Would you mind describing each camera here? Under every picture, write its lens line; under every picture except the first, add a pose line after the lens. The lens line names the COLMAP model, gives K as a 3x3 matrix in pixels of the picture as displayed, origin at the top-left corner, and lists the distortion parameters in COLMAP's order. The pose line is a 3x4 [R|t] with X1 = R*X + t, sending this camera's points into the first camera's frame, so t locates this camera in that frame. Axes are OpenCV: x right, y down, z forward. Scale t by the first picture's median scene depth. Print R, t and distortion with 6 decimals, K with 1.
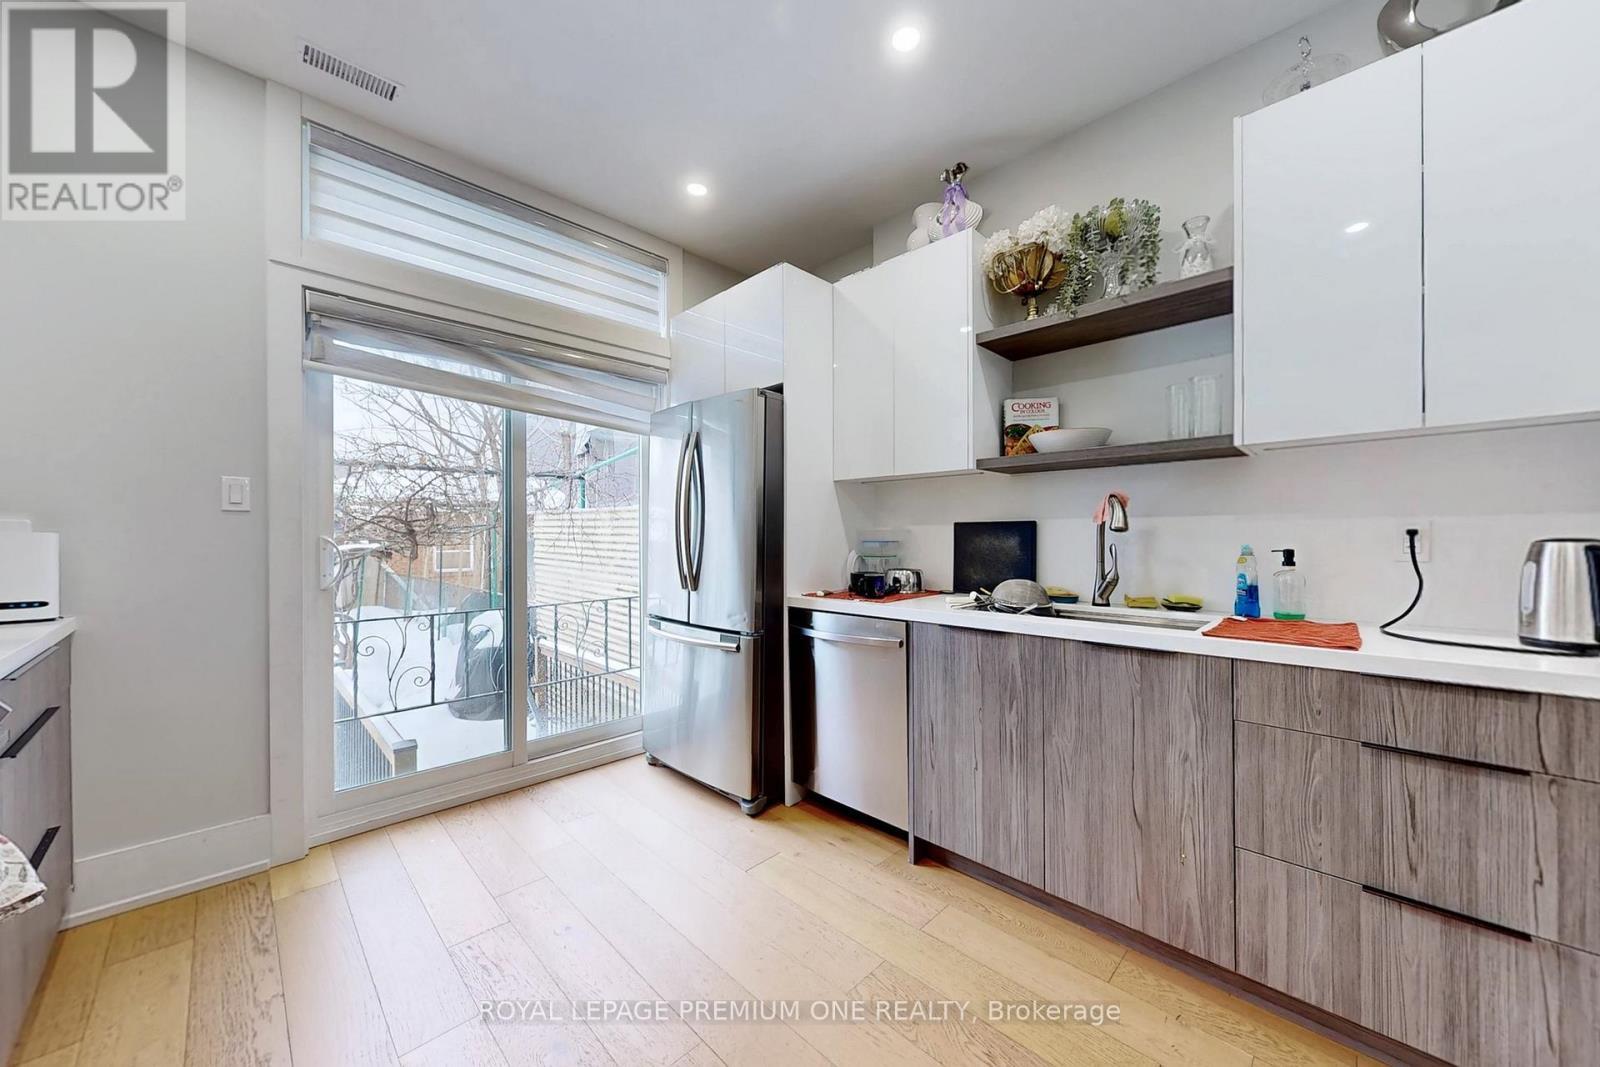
lens RADIAL K [[582.1, 0, 800.0], [0, 582.1, 533.5], [0, 0, 1]] dist [0.000684, 0.000097]
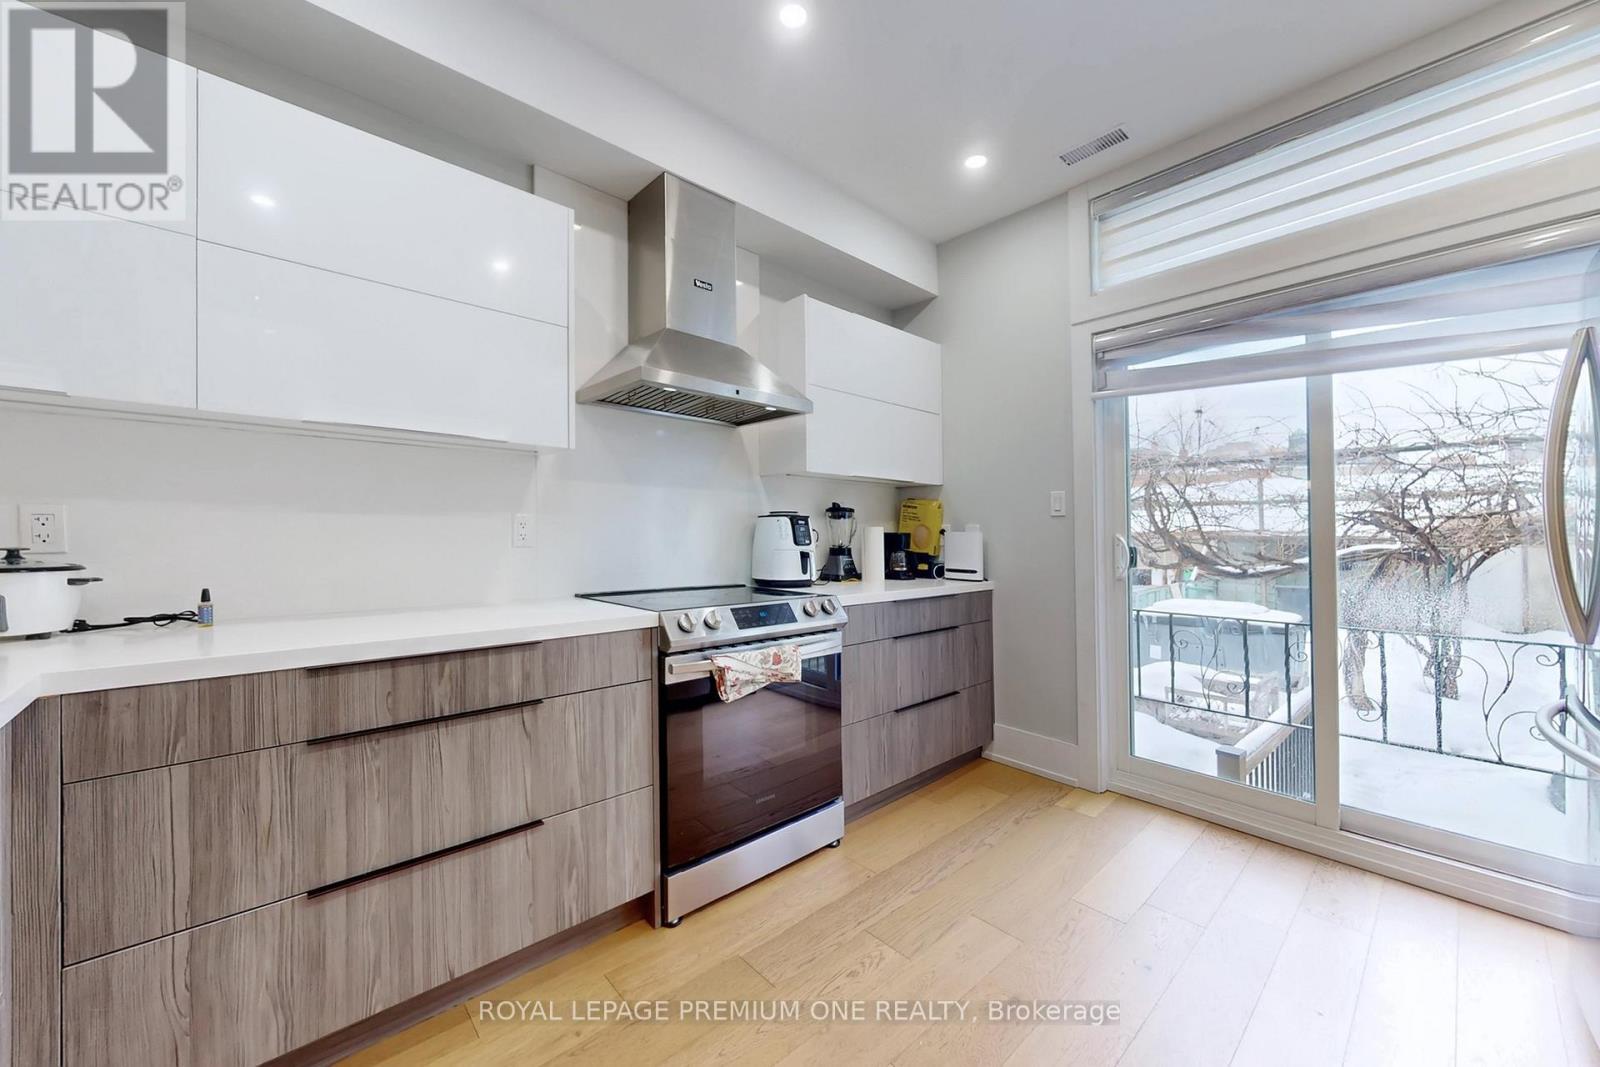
lens RADIAL K [[598.5, 0, 800.0], [0, 598.5, 533.5], [0, 0, 1]] dist [-0.000249, -0.000121]
pose [[-0.056855, -0.000171, -0.998382, 0.449195], [0.004444, 0.999990, -0.000424, 0.000573], [0.998373, -0.004461, -0.056853, 0.432044]]
